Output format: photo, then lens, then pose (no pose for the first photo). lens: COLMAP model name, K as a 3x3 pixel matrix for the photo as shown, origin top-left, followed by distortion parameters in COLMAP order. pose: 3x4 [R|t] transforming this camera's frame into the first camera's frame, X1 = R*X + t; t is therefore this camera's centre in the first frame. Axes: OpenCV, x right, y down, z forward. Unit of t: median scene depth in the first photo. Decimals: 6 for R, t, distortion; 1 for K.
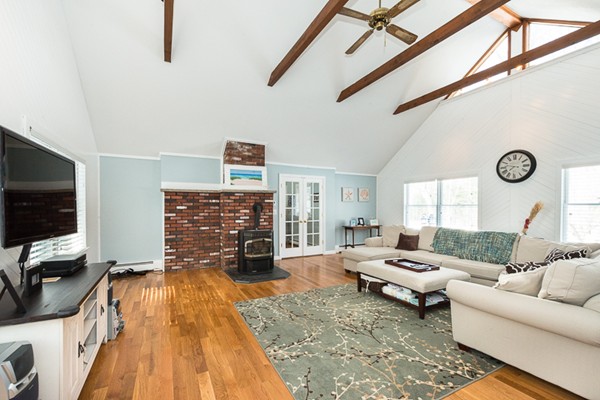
lens RADIAL K [[247.6, 0, 297.6], [0, 247.6, 205.7], [0, 0, 1]] dist [0.004514, 0.000056]
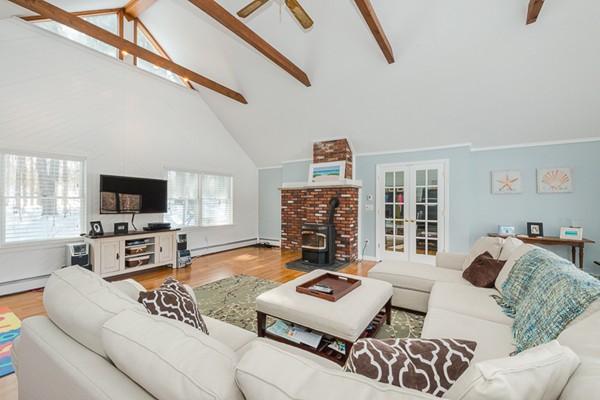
lens RADIAL K [[247.6, 0, 300.5], [0, 247.6, 197.5], [0, 0, 1]] dist [0.004514, 0.000056]
pose [[0.506441, -0.010401, -0.862212, 0.656145], [-0.001967, 0.999911, -0.013217, 0.001698], [0.862272, 0.008390, 0.506376, 0.375811]]
